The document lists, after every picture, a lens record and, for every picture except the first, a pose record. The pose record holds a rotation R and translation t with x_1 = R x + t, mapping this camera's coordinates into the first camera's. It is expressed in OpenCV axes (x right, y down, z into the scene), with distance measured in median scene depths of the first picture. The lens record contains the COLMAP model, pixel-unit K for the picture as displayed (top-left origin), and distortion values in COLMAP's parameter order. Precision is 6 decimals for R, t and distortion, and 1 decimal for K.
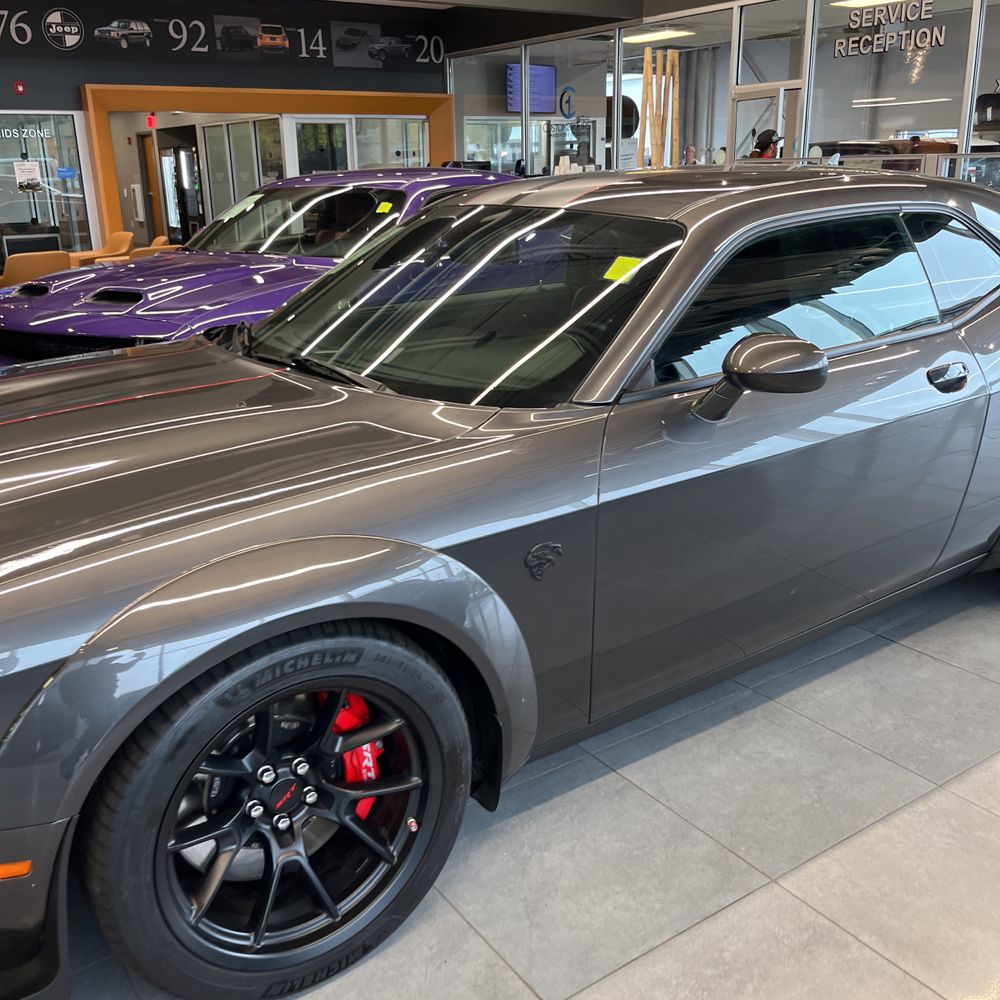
lens RADIAL K [[1013.8, 0, 498.3], [0, 1013.8, 500.1], [0, 0, 1]] dist [0.010247, 0.000000]
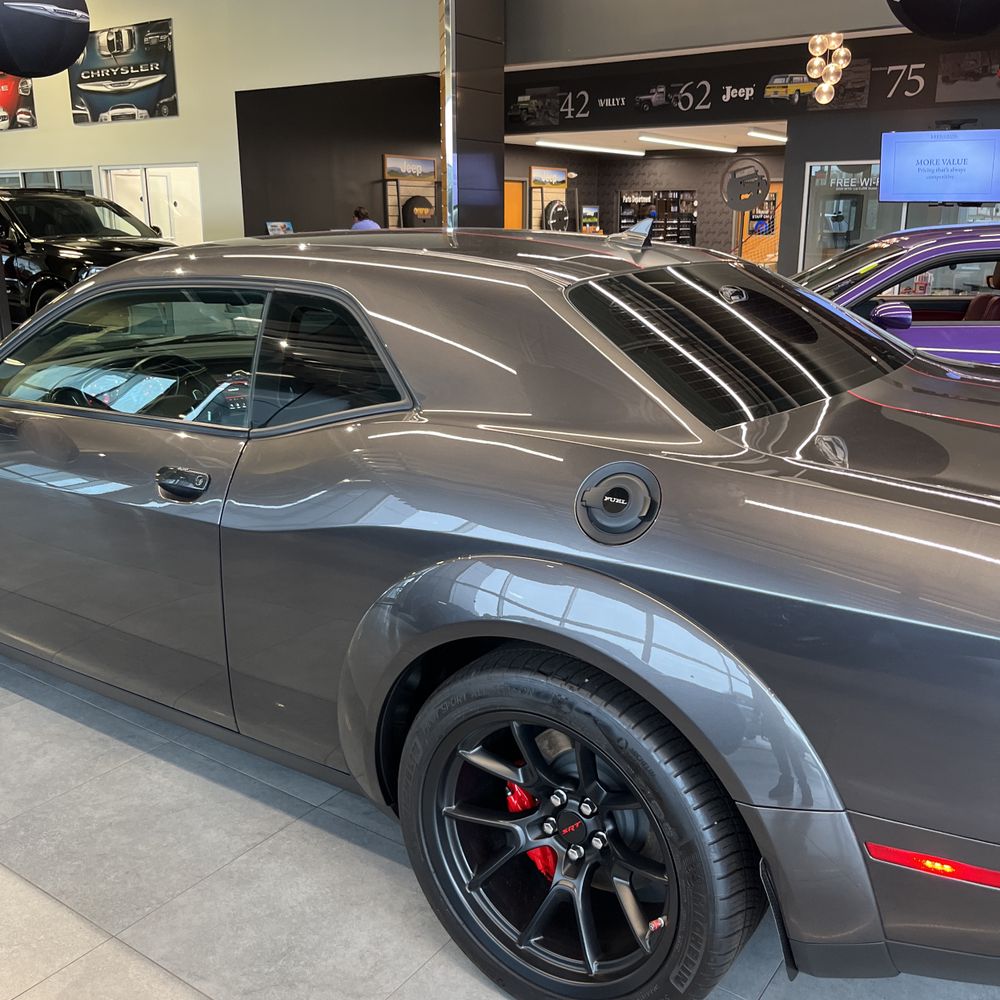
lens RADIAL K [[1013.8, 0, 505.6], [0, 1013.8, 506.1], [0, 0, 1]] dist [0.010247, 0.000000]
pose [[0.345189, 0.274169, -0.897595, 0.287323], [-0.300321, 0.938362, 0.171126, -0.073096], [0.889186, 0.210496, 0.406251, 0.199240]]
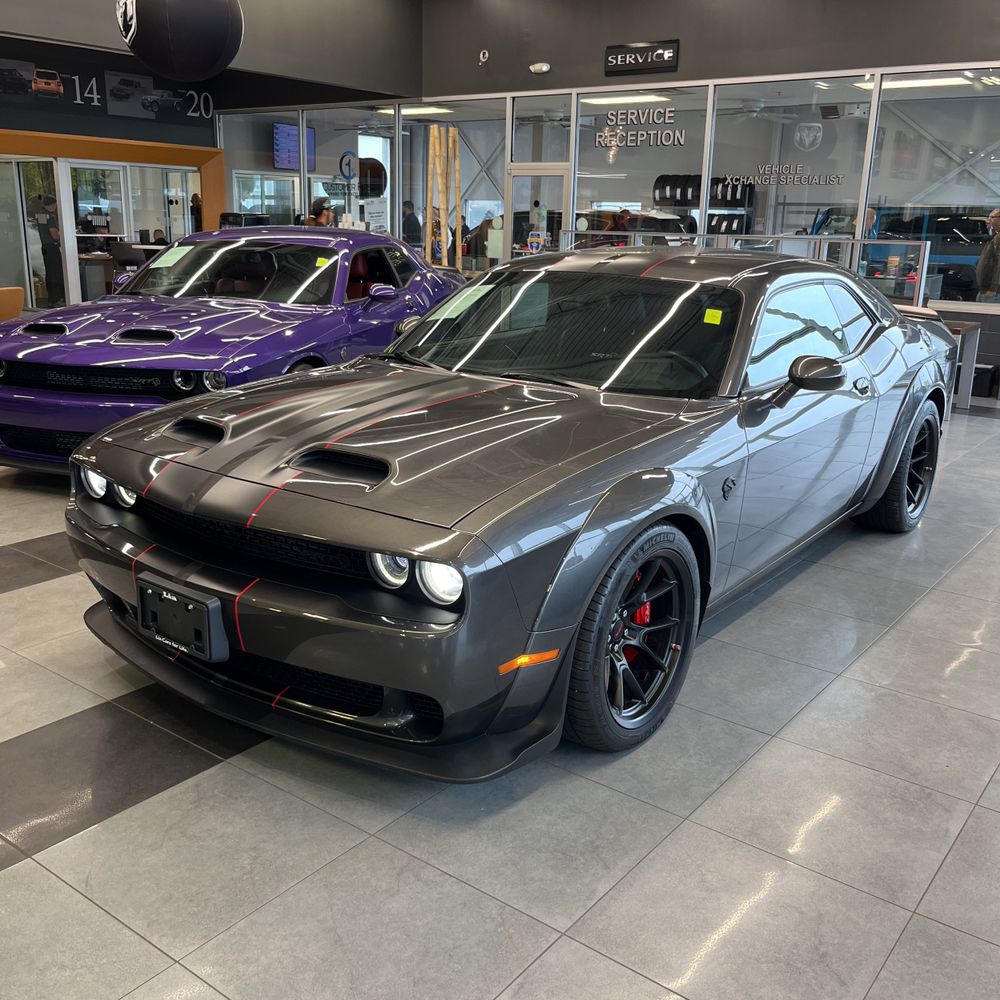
lens RADIAL K [[1013.8, 0, 502.4], [0, 1013.8, 503.9], [0, 0, 1]] dist [0.010247, 0.000000]
pose [[0.949966, -0.042771, 0.309411, -0.135379], [0.055673, 0.997904, -0.032986, 0.019855], [-0.307352, 0.048561, 0.950356, -0.079030]]
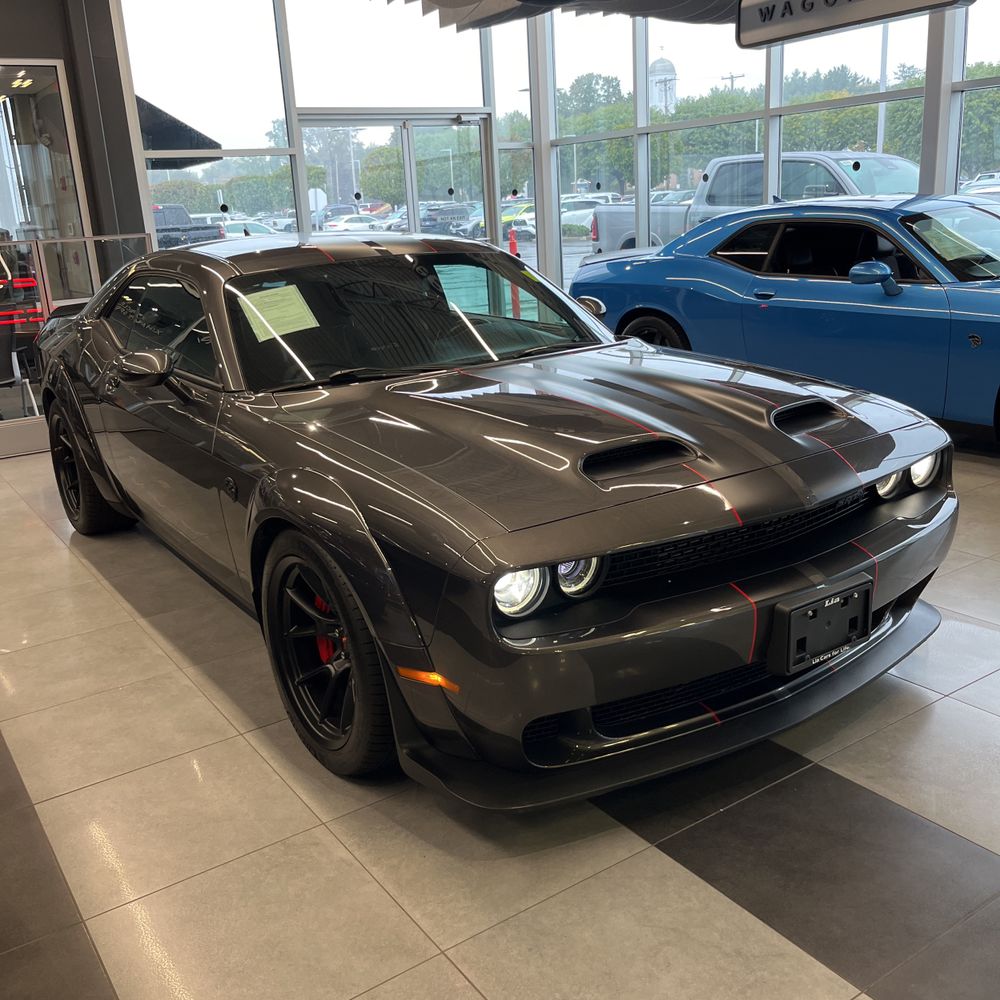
lens RADIAL K [[1013.8, 0, 495.7], [0, 1013.8, 496.7], [0, 0, 1]] dist [0.010247, 0.000000]
pose [[0.017852, -0.255426, 0.966664, -0.323956], [0.363590, 0.902284, 0.231700, -0.059515], [-0.931388, 0.347333, 0.108978, 0.187938]]
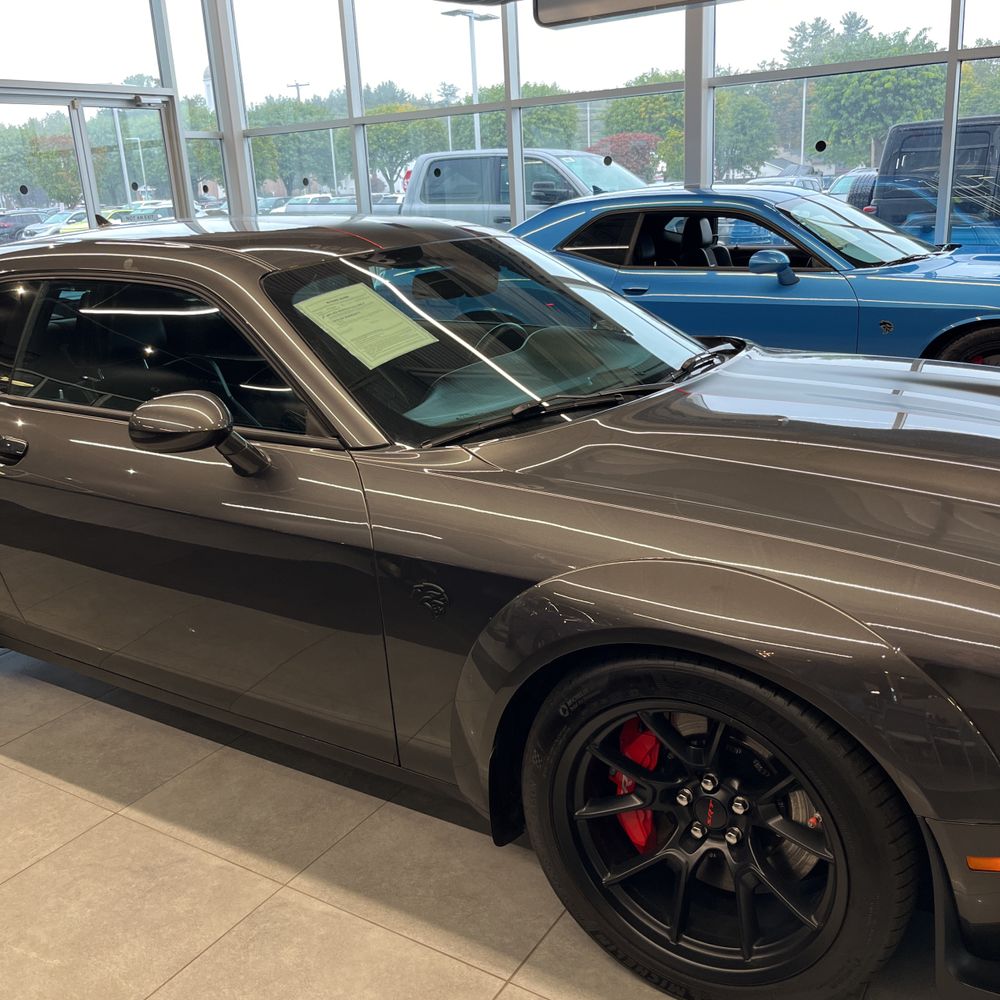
lens RADIAL K [[1013.8, 0, 502.2], [0, 1013.8, 508.7], [0, 0, 1]] dist [0.010247, 0.000000]
pose [[-0.379993, -0.237333, 0.894024, -0.227878], [0.344517, 0.860668, 0.374911, -0.094366], [-0.858437, 0.450470, -0.245282, 0.295603]]
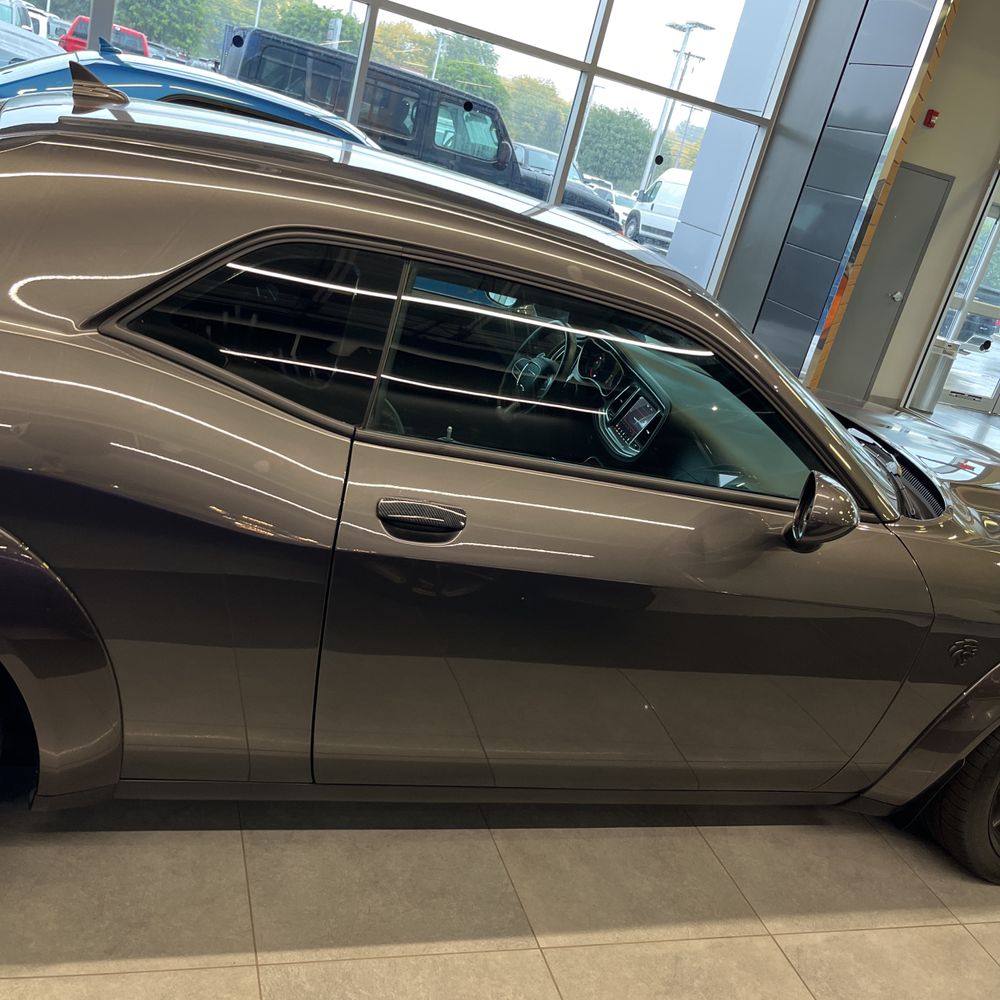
lens RADIAL K [[1013.8, 0, 494.2], [0, 1013.8, 499.6], [0, 0, 1]] dist [0.010247, 0.000000]
pose [[-0.933183, -0.303855, 0.191942, -0.035004], [-0.134039, 0.789769, 0.598580, -0.149302], [-0.333471, 0.532857, -0.777728, 0.431755]]
